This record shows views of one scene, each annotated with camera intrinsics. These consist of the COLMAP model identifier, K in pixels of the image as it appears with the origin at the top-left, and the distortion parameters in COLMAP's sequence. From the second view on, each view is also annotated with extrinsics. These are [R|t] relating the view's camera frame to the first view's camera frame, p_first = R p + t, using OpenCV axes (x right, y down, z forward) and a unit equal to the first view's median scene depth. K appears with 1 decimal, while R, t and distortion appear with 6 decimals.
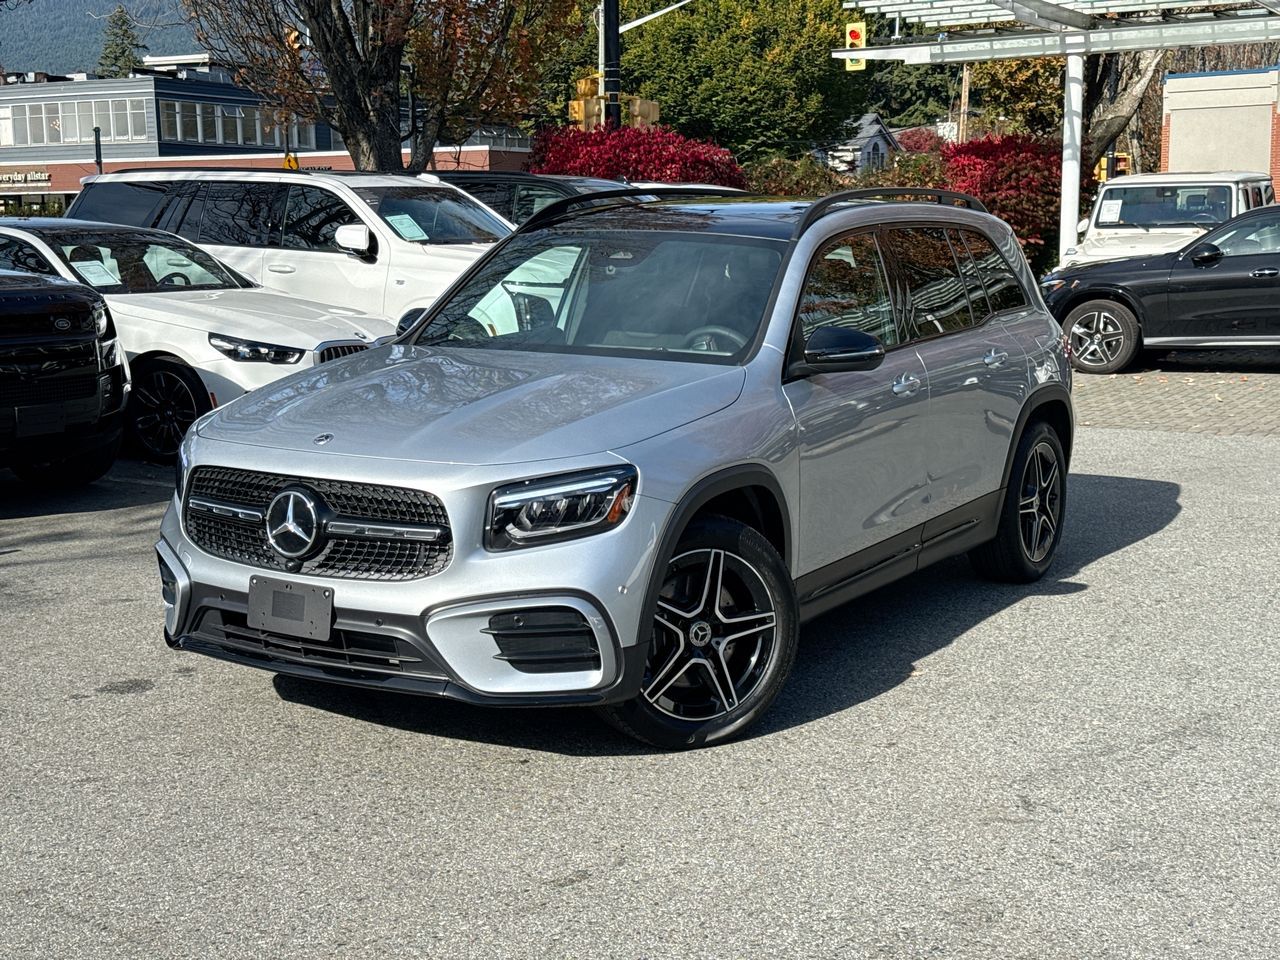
lens RADIAL K [[1806.9, 0, 639.8], [0, 1806.9, 451.0], [0, 0, 1]] dist [0.061533, -0.069207]
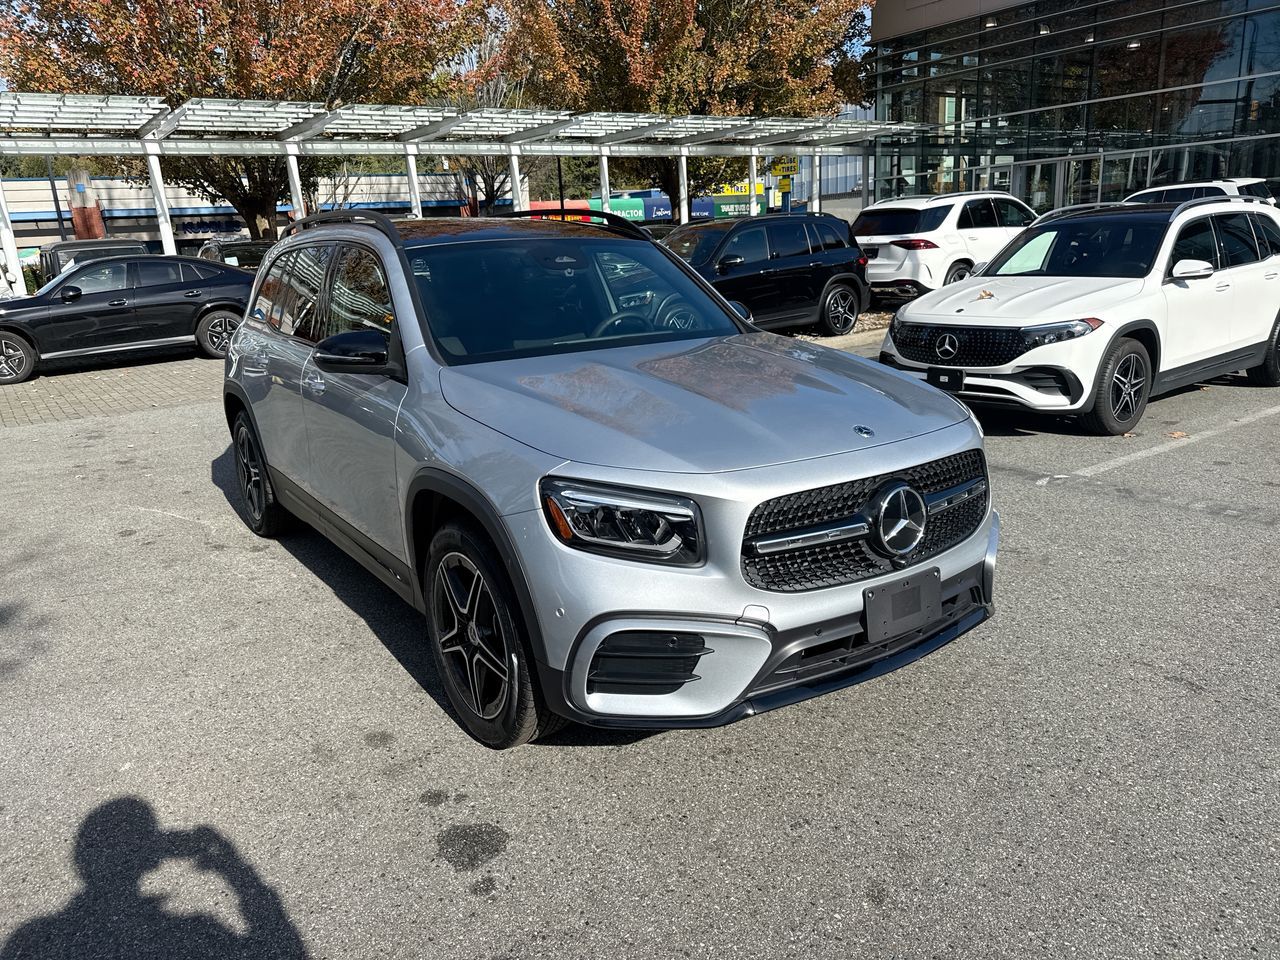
lens RADIAL K [[899.4, 0, 633.1], [0, 899.4, 475.0], [0, 0, 1]] dist [0.031525, -0.043599]
pose [[0.397837, -0.238426, 0.885934, -0.426966], [0.161568, 0.968757, 0.188162, -0.061637], [-0.903118, 0.068281, 0.423929, 0.589716]]
